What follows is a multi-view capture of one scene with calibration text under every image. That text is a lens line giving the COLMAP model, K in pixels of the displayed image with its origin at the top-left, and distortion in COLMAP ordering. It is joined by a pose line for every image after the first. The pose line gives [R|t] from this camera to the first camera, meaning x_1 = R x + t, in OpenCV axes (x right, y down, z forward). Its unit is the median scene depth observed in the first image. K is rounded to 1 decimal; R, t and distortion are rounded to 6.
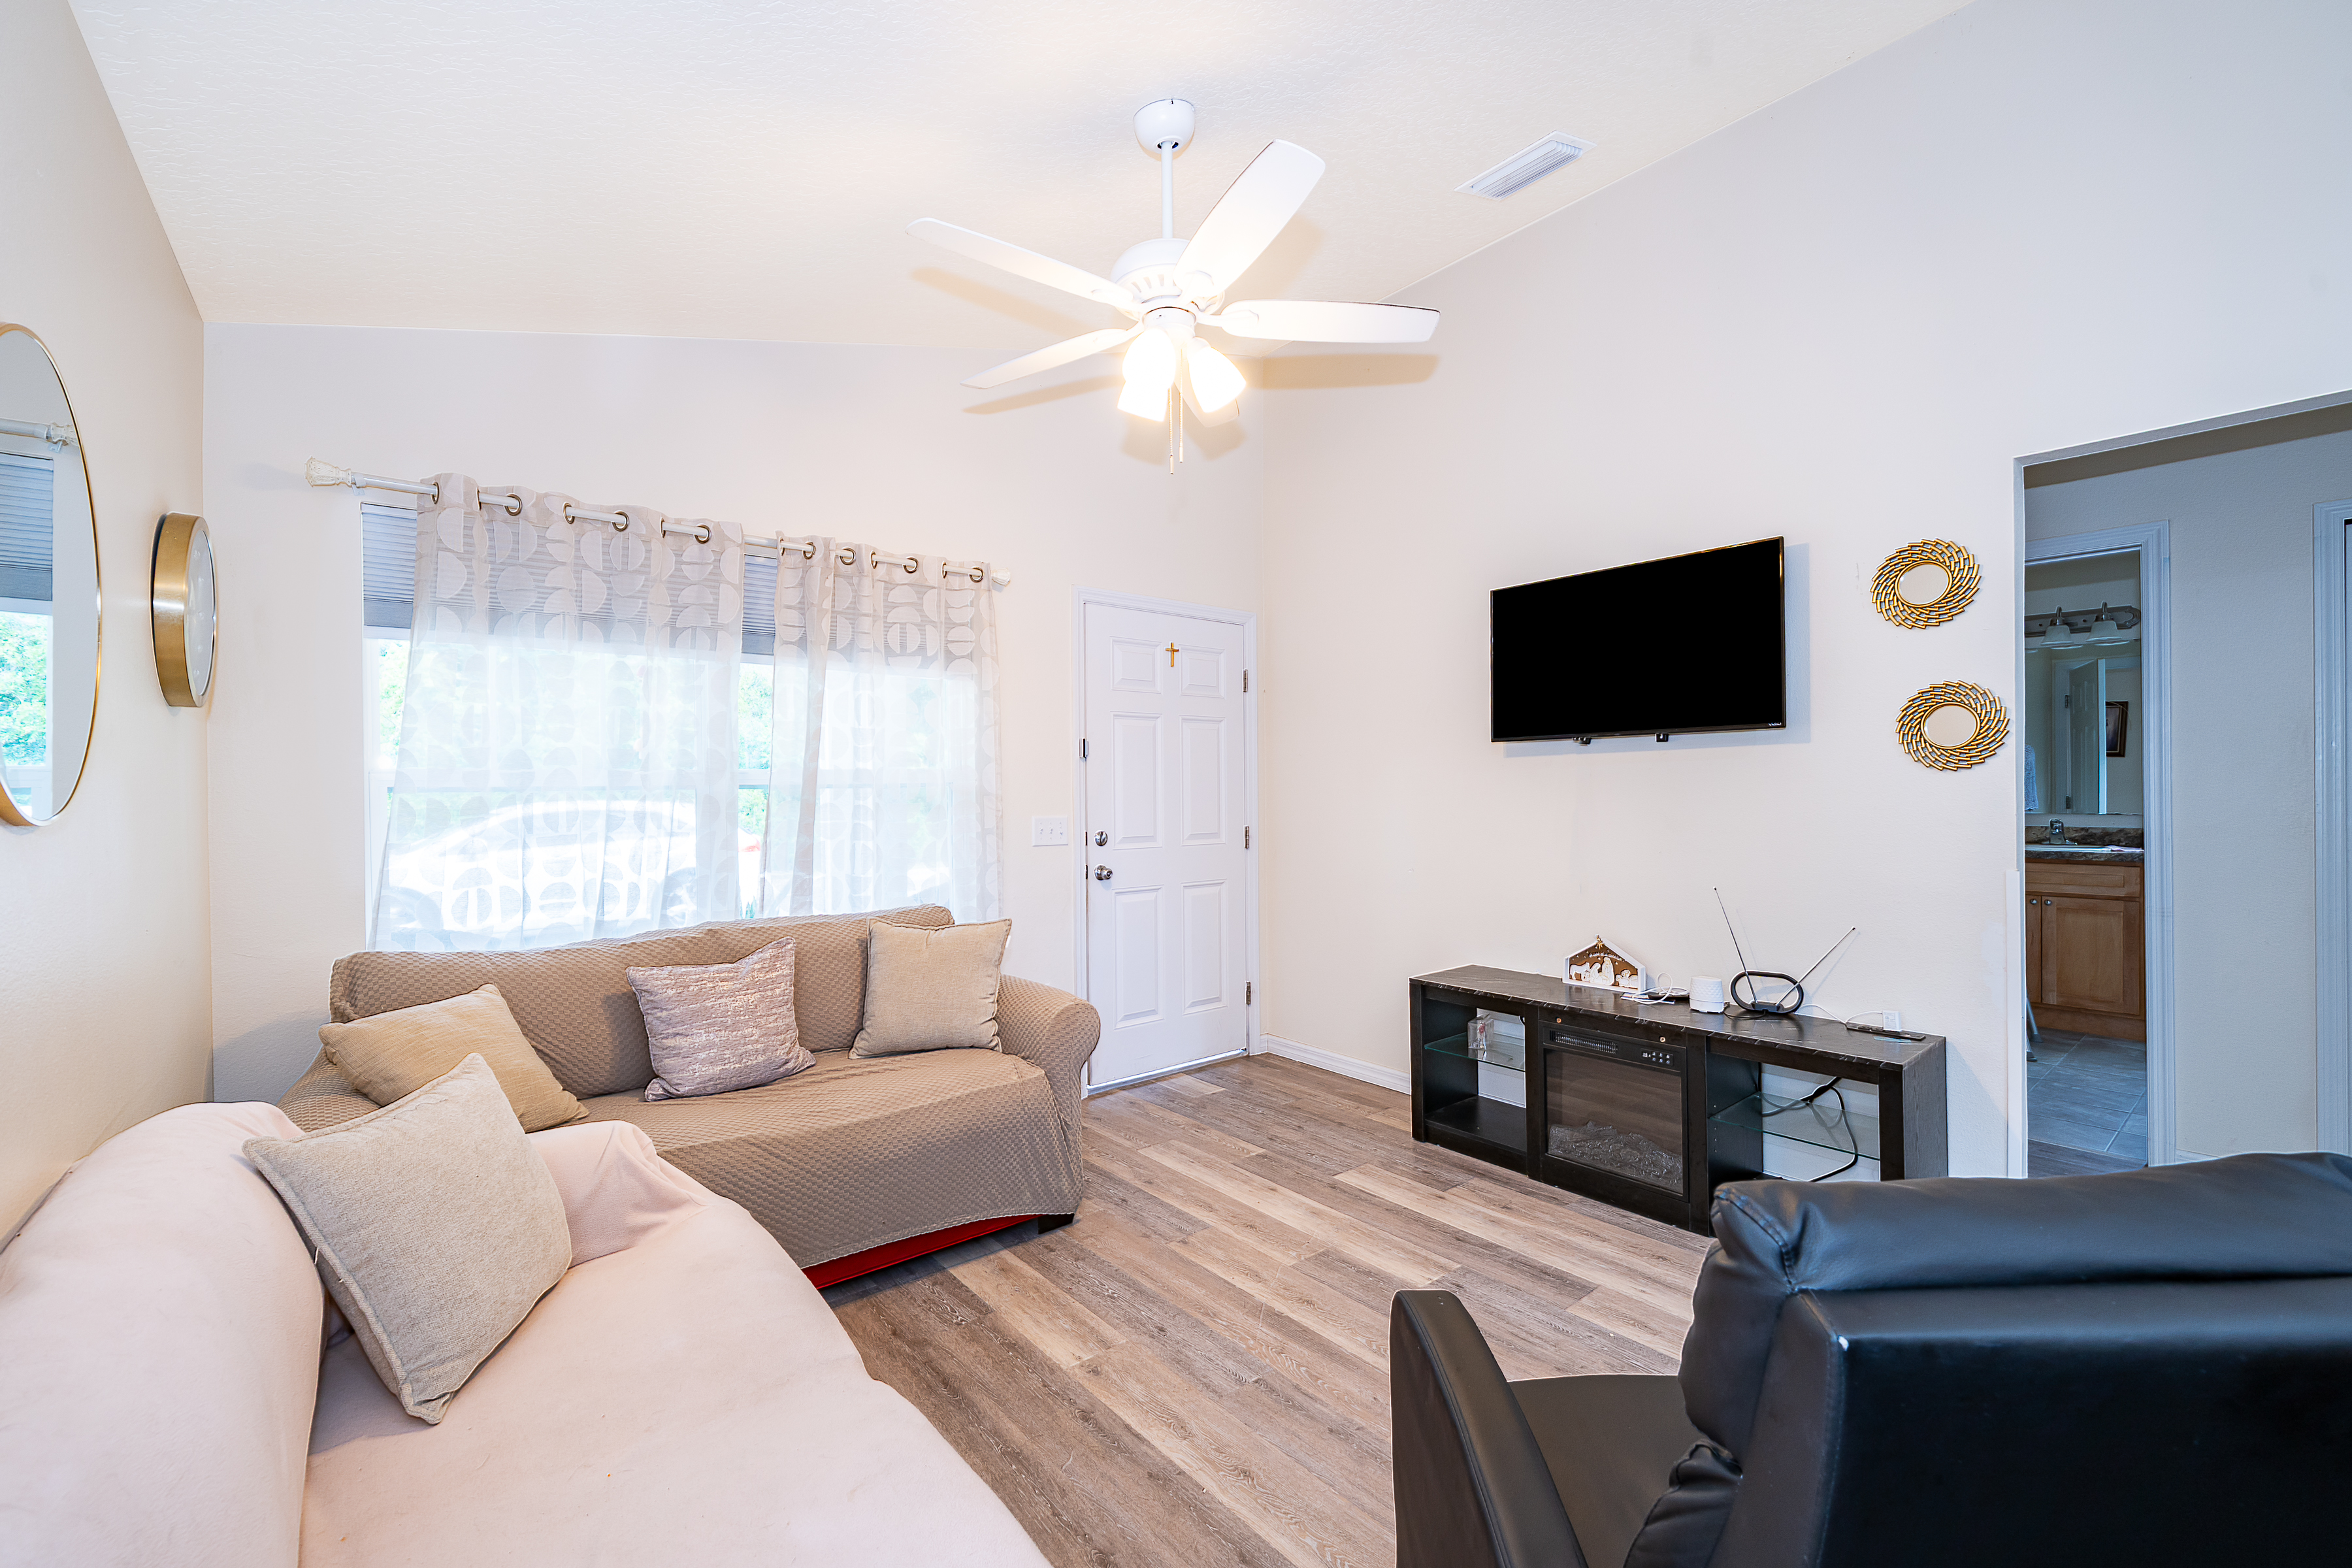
lens RADIAL K [[964.8, 0, 1173.3], [0, 964.8, 790.7], [0, 0, 1]] dist [-0.000435, 0.000024]
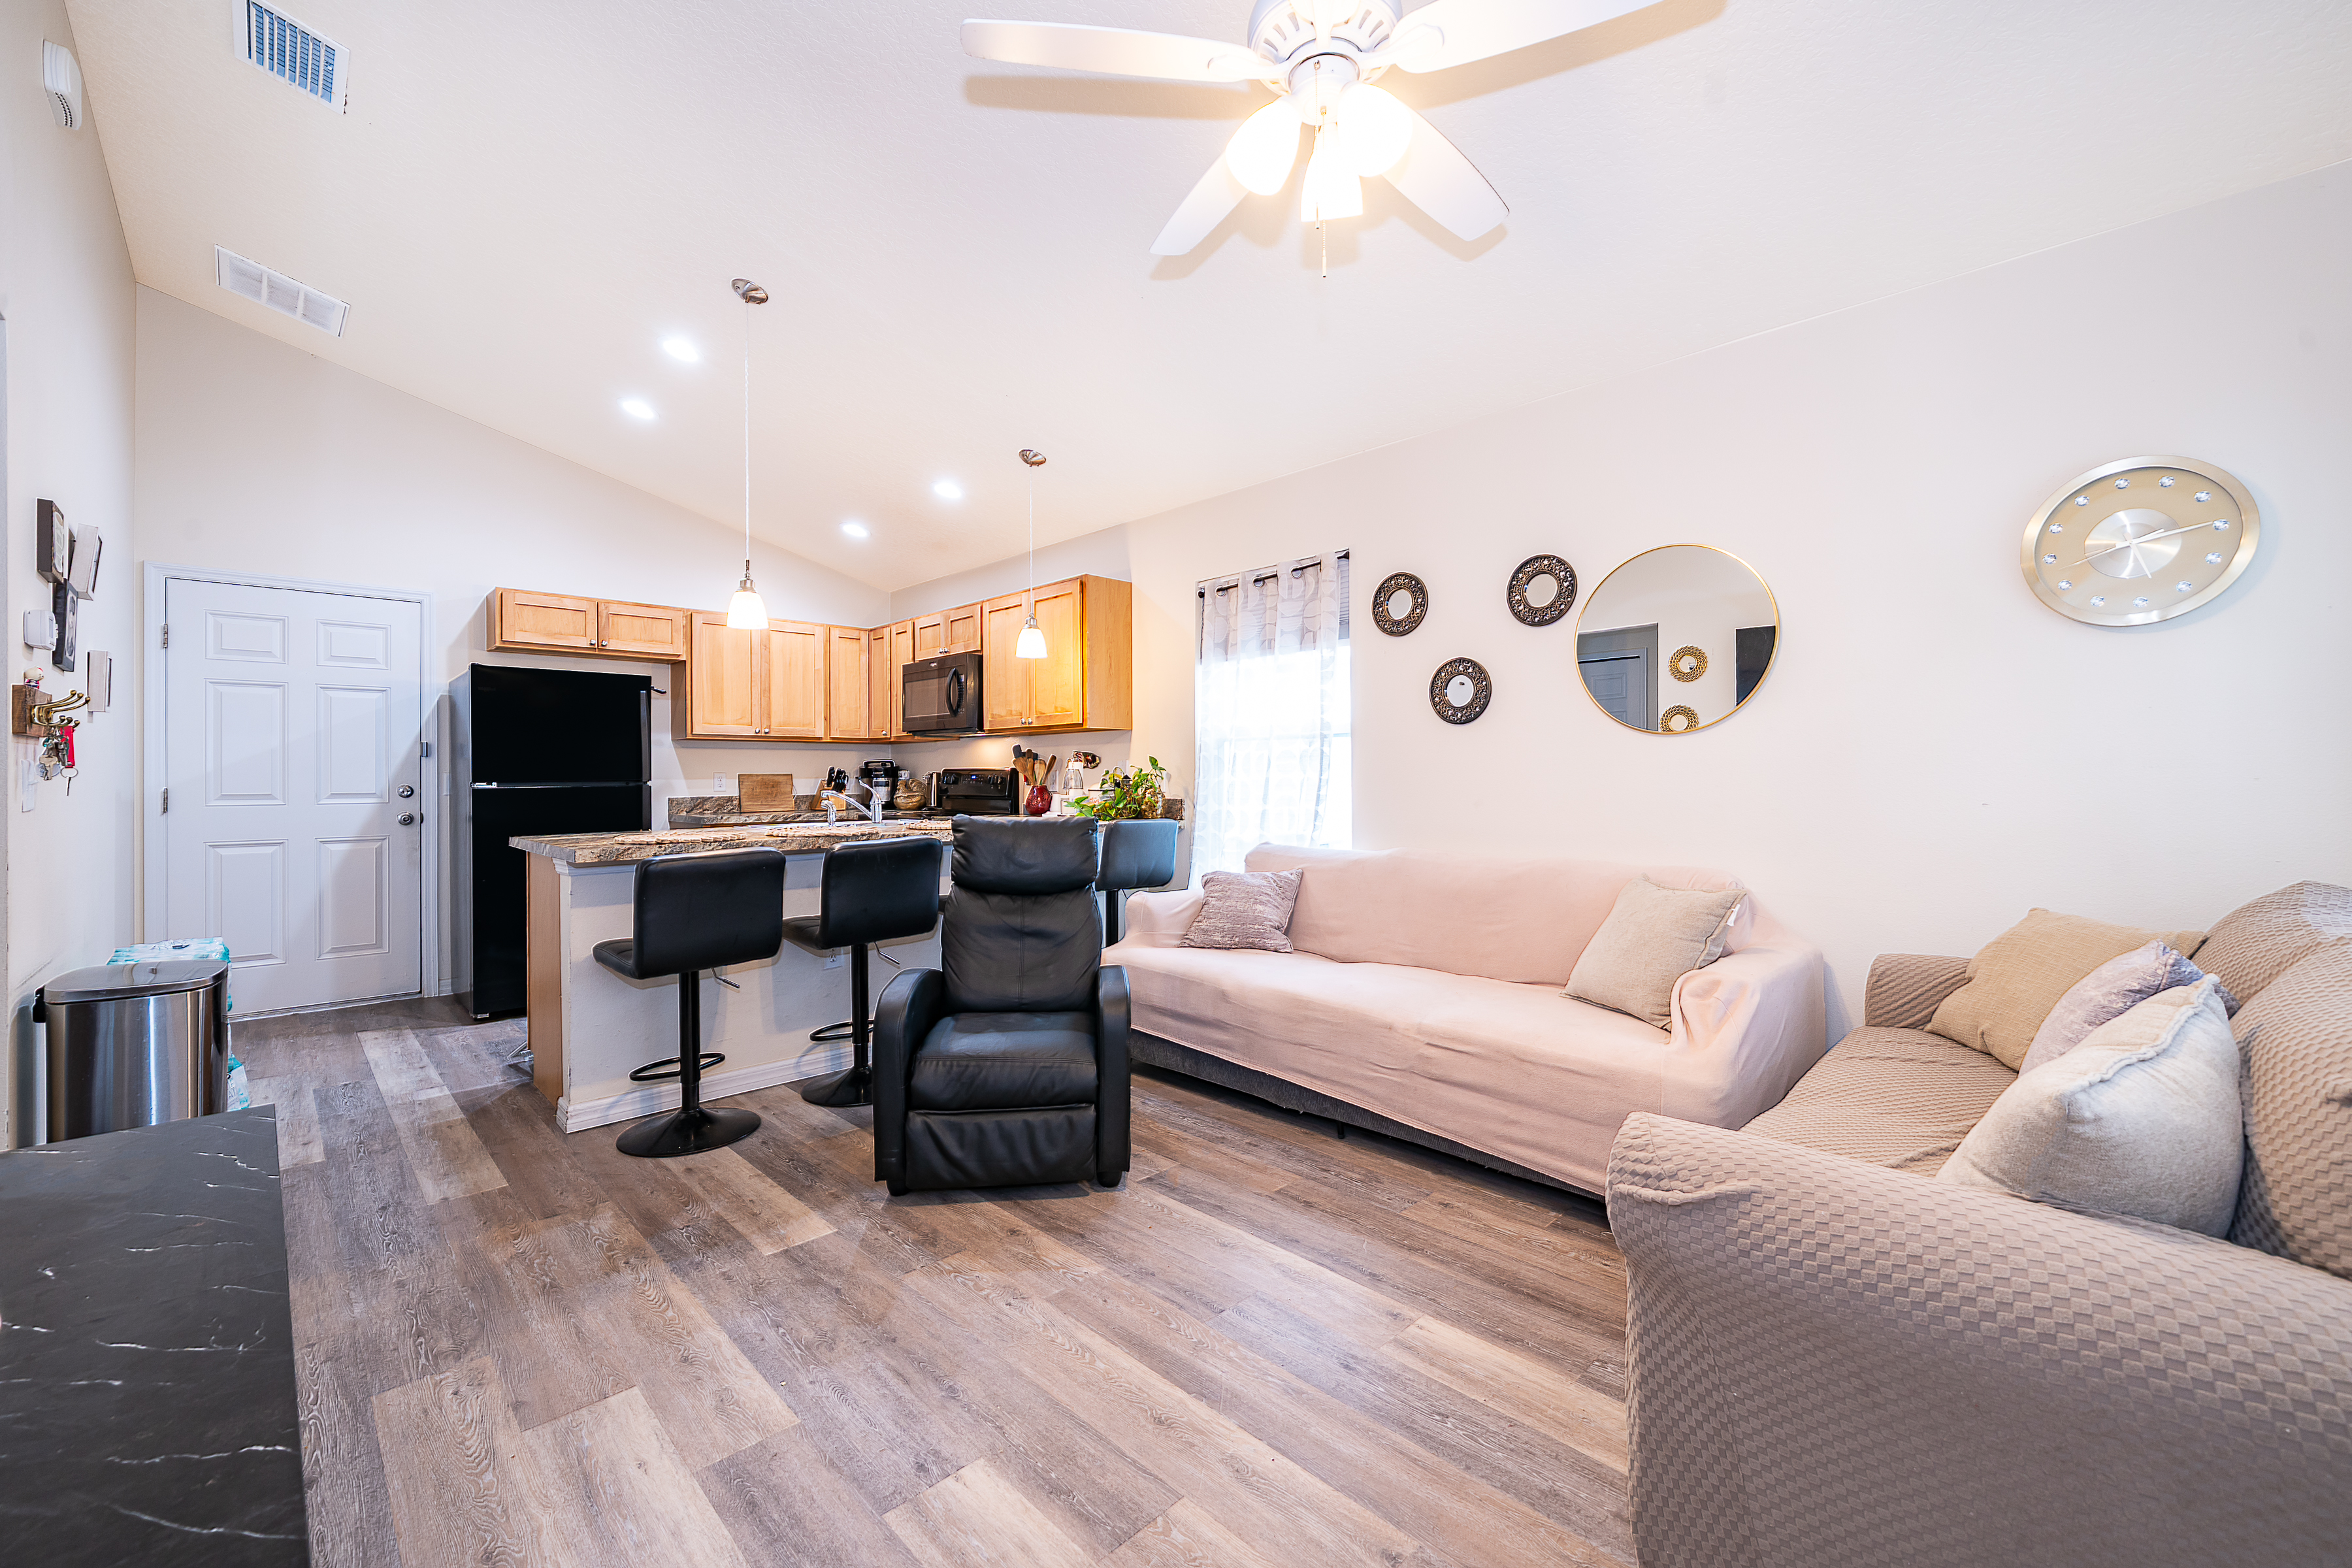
lens RADIAL K [[941.6, 0, 1167.2], [0, 941.6, 774.2], [0, 0, 1]] dist [-0.002525, -0.000216]
pose [[-0.996290, 0.012560, -0.085133, 0.162743], [0.012491, 0.999921, 0.001337, 0.054352], [0.085143, 0.000268, -0.996369, 1.463874]]
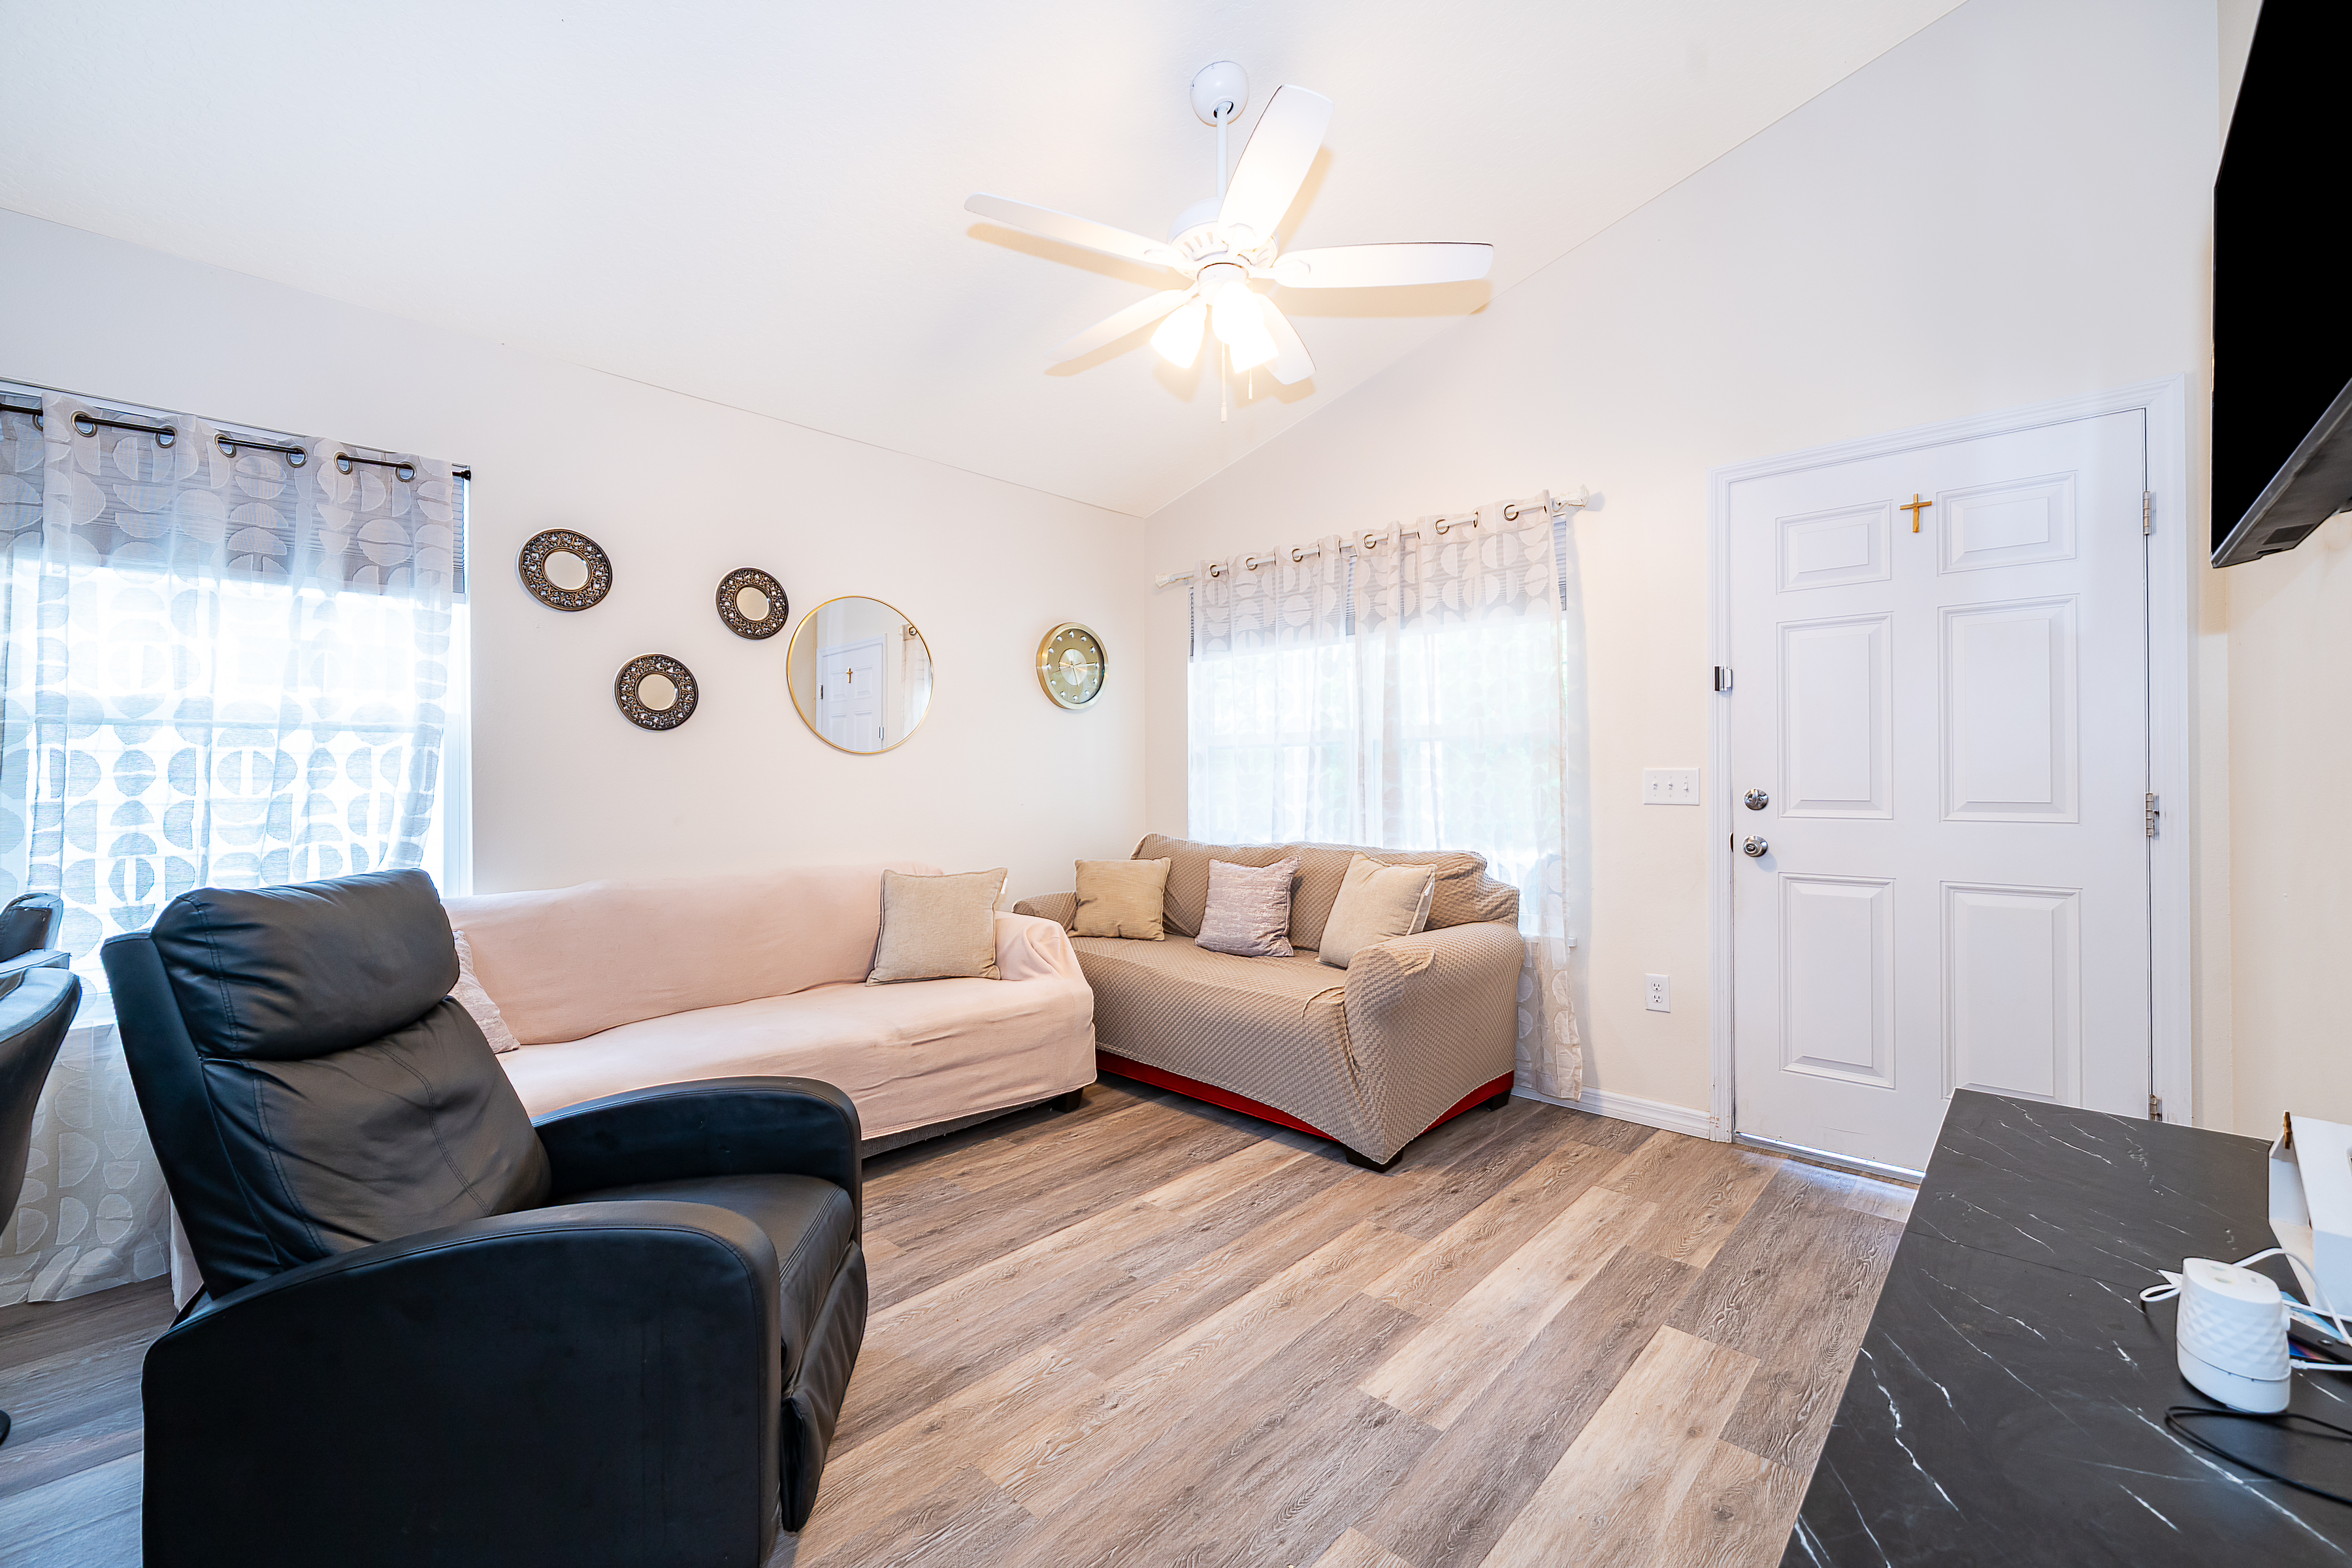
lens RADIAL K [[956.4, 0, 1175.8], [0, 956.4, 772.8], [0, 0, 1]] dist [-0.001530, 0.000269]
pose [[0.127861, -0.001085, -0.991792, 0.859082], [-0.000548, 0.999999, -0.001165, 0.044562], [0.991792, 0.000693, 0.127860, 0.690398]]
